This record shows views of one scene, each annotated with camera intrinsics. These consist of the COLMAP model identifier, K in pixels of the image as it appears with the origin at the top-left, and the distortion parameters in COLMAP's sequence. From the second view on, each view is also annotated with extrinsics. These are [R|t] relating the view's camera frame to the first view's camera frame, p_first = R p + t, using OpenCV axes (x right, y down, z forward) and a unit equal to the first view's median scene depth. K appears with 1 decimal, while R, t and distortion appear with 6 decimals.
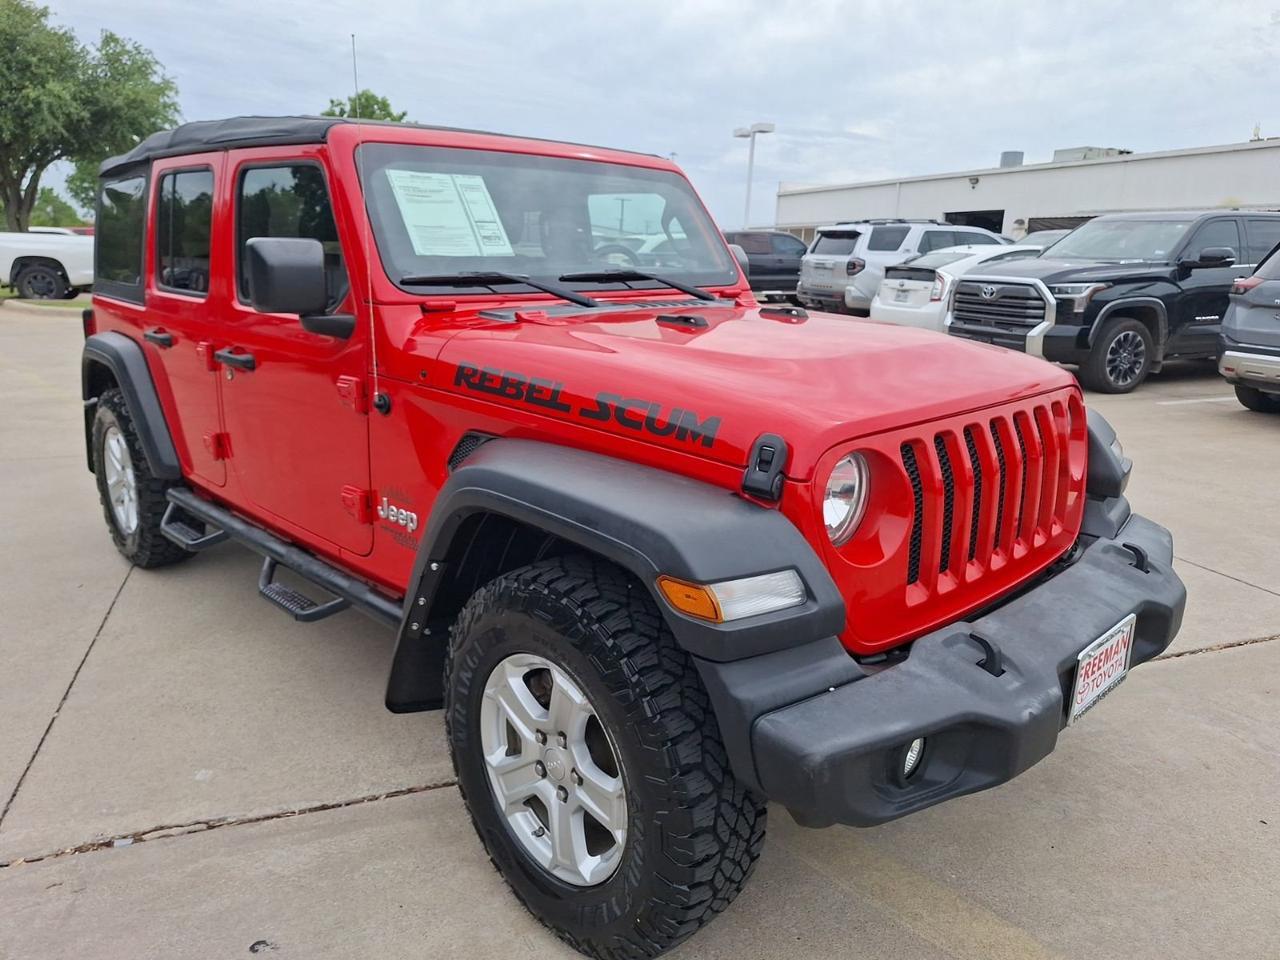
lens RADIAL K [[902.8, 0, 632.3], [0, 902.8, 477.8], [0, 0, 1]] dist [0.045726, -0.041281]
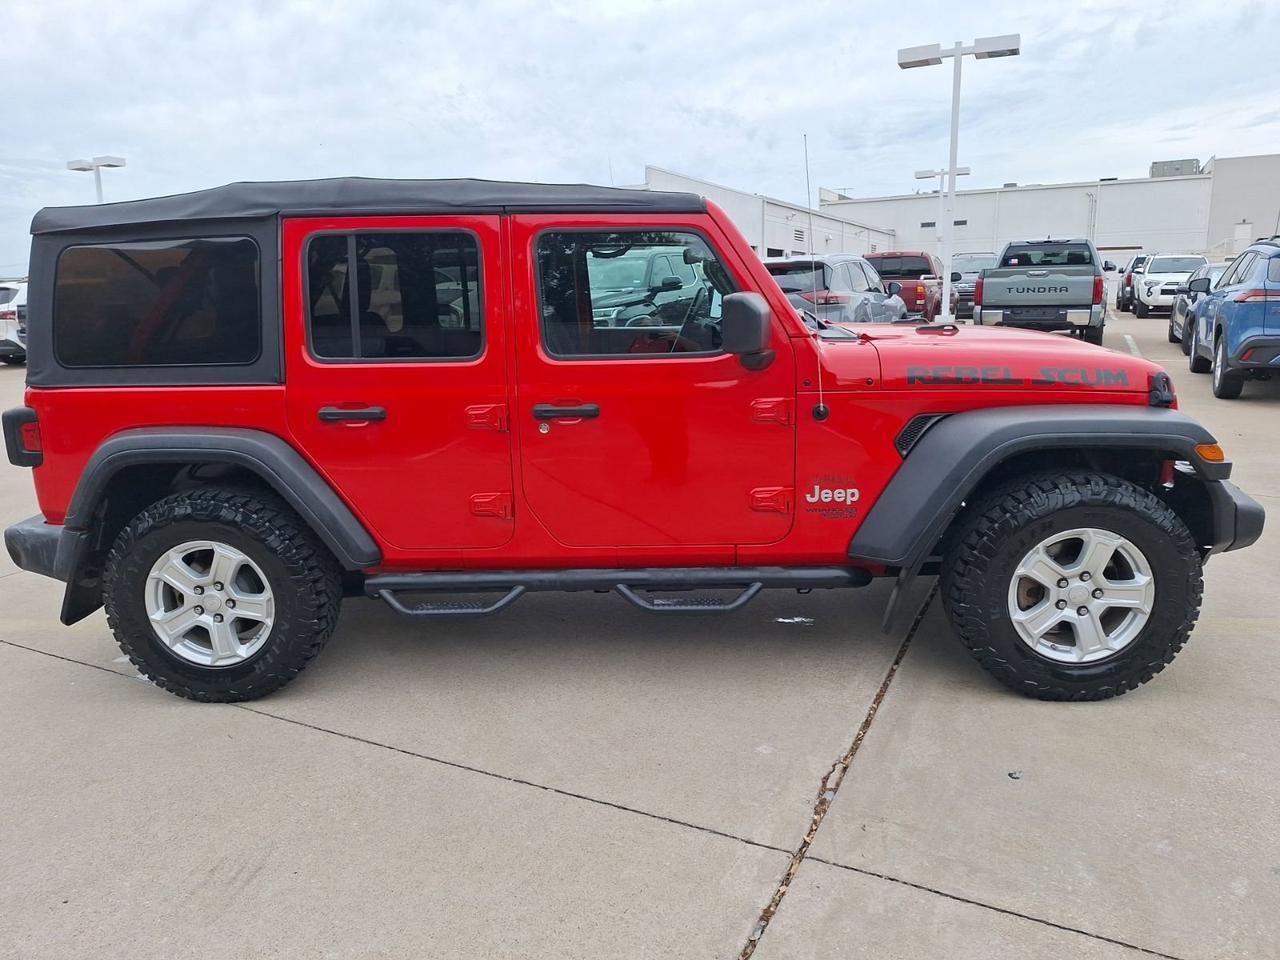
lens RADIAL K [[902.8, 0, 629.7], [0, 902.8, 474.2], [0, 0, 1]] dist [0.045726, -0.041281]
pose [[0.714714, -0.186506, 0.674091, -1.313282], [0.214259, 0.975838, 0.042822, -0.105580], [-0.665790, 0.113825, 0.737406, 0.222784]]
